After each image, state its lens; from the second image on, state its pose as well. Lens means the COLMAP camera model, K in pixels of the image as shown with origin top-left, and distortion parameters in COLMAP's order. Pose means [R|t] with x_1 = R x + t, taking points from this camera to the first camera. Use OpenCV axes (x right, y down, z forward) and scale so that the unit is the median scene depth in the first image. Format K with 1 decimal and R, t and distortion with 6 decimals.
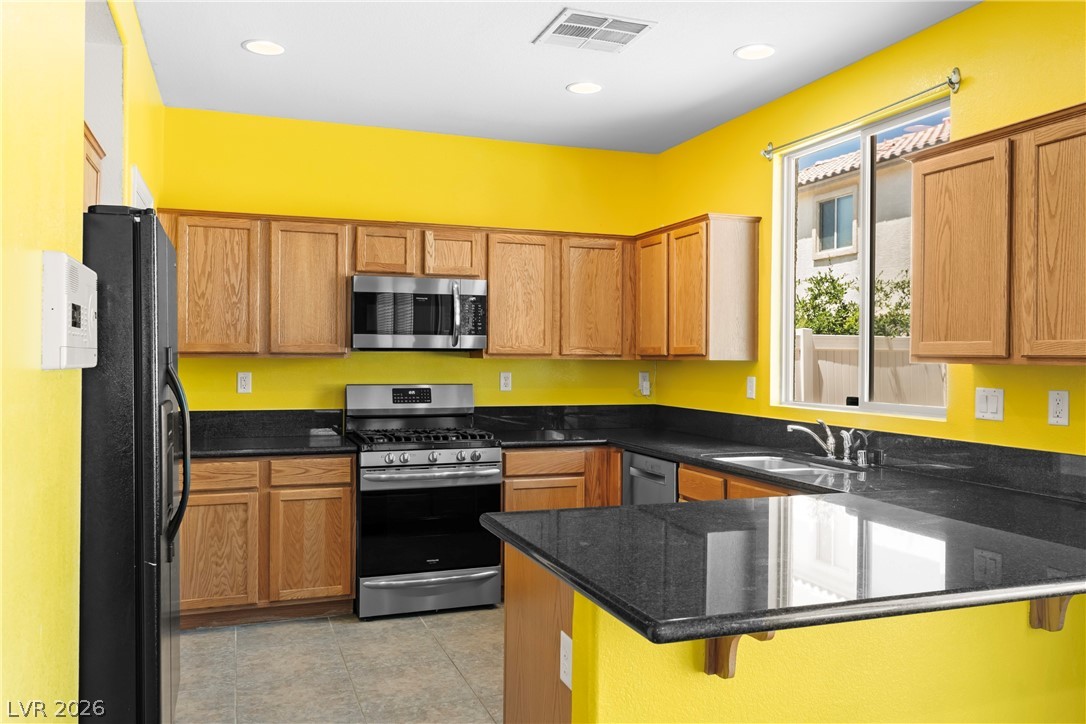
lens RADIAL K [[841.5, 0, 542.0], [0, 841.5, 358.3], [0, 0, 1]] dist [0.003006, -0.000928]
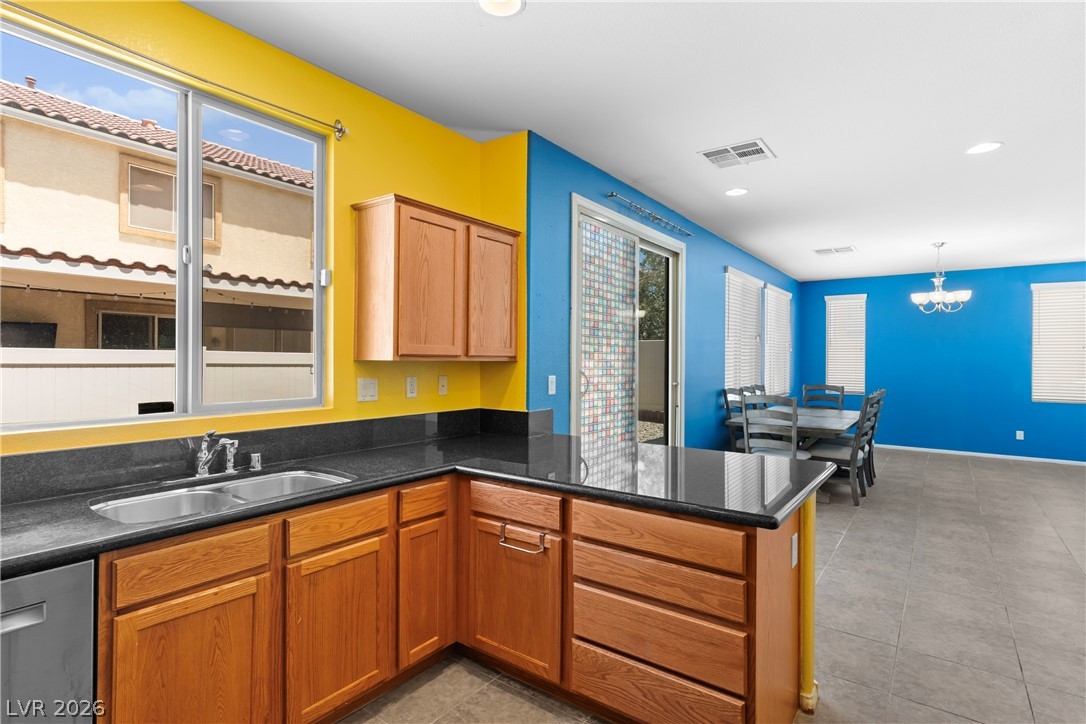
lens RADIAL K [[541.8, 0, 541.6], [0, 541.8, 358.1], [0, 0, 1]] dist [0.002636, 0.001217]
pose [[-0.547046, -0.011090, 0.837029, -0.250302], [-0.010958, 0.999921, 0.006087, -0.003782], [-0.837031, -0.005842, -0.547124, 0.879534]]
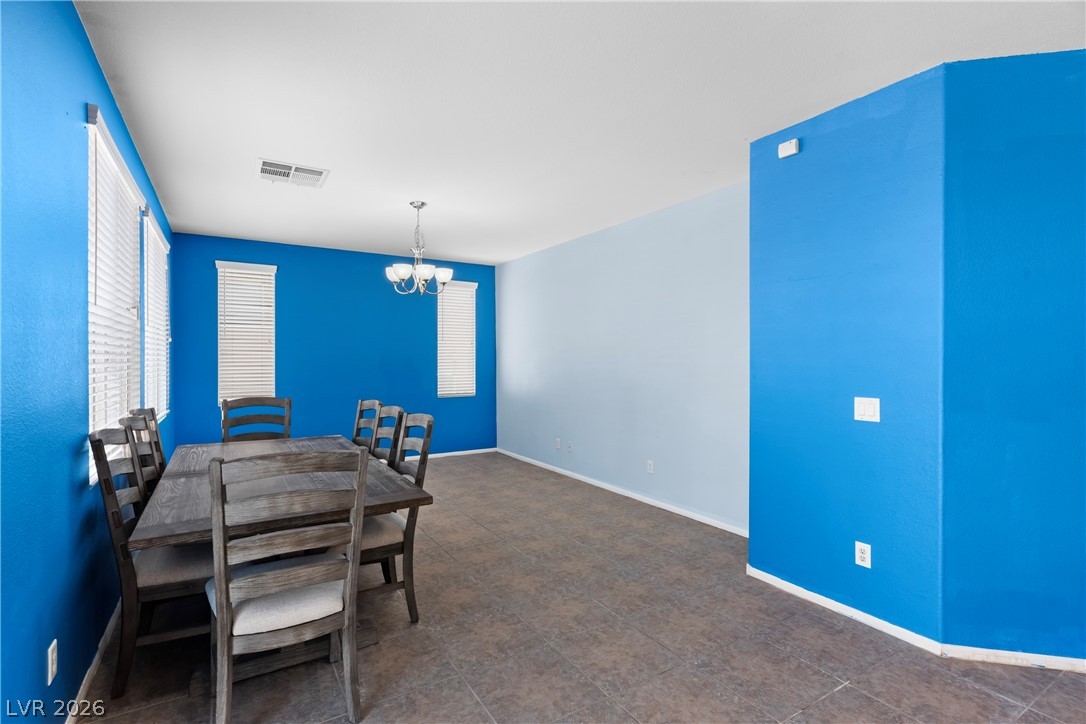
lens RADIAL K [[513.3, 0, 545.5], [0, 513.3, 359.5], [0, 0, 1]] dist [0.001171, 0.000953]
pose [[-0.979986, -0.008006, -0.198907, 0.316086], [-0.008501, 0.999963, 0.001636, 0.001622], [0.198886, 0.003294, -0.980017, 0.302262]]
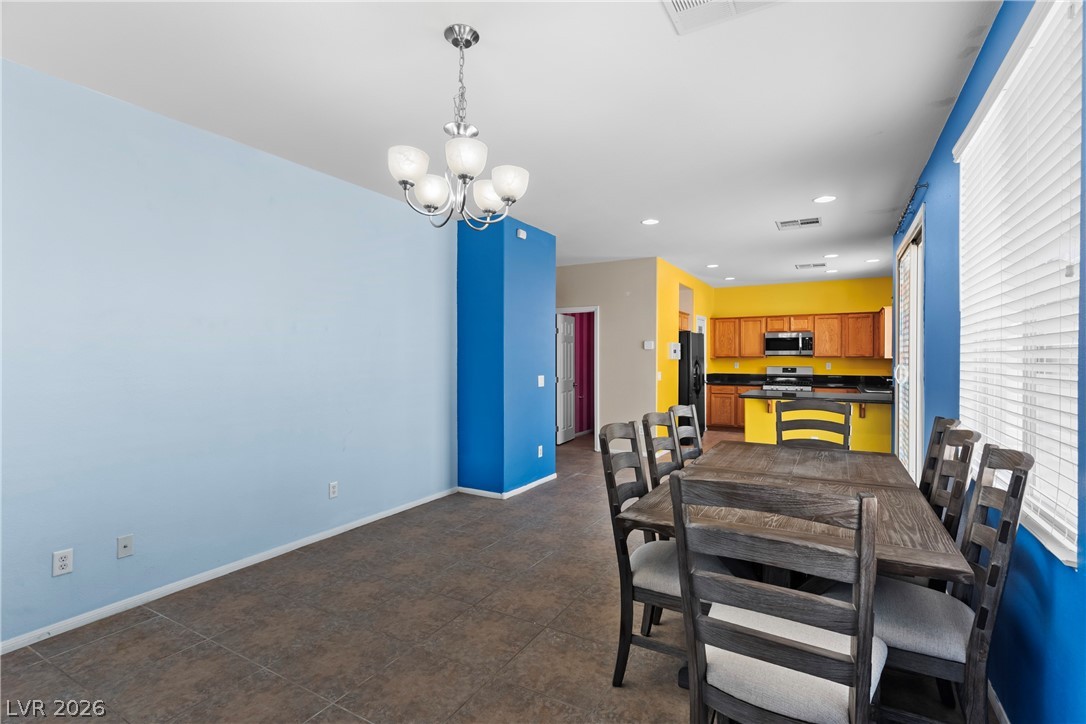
lens RADIAL K [[513.3, 0, 543.2], [0, 513.3, 359.1], [0, 0, 1]] dist [0.001171, 0.000953]
pose [[0.641118, -0.002545, -0.767438, 0.785594], [0.001853, 0.999997, -0.001769, 0.005928], [0.767440, -0.000288, 0.641121, -0.991214]]
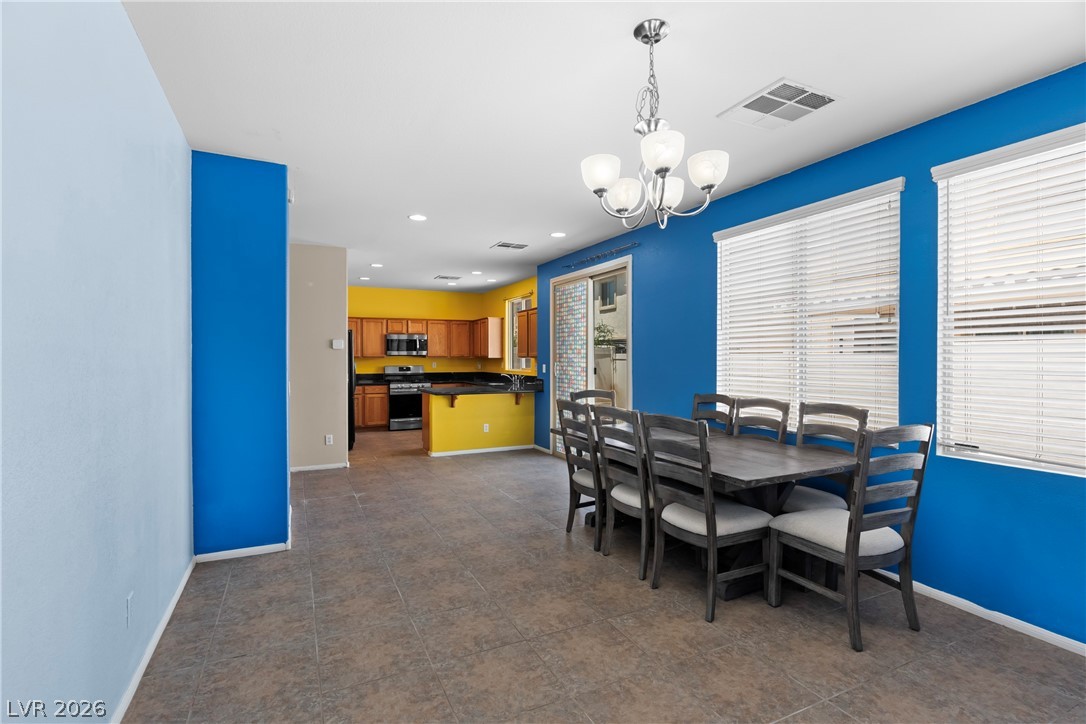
lens RADIAL K [[513.3, 0, 543.3], [0, 513.3, 360.2], [0, 0, 1]] dist [0.001171, 0.000953]
pose [[0.995063, -0.009007, 0.098839, 0.213136], [0.008502, 0.999949, 0.005528, 0.001988], [-0.098883, -0.004660, 0.995088, -1.203326]]
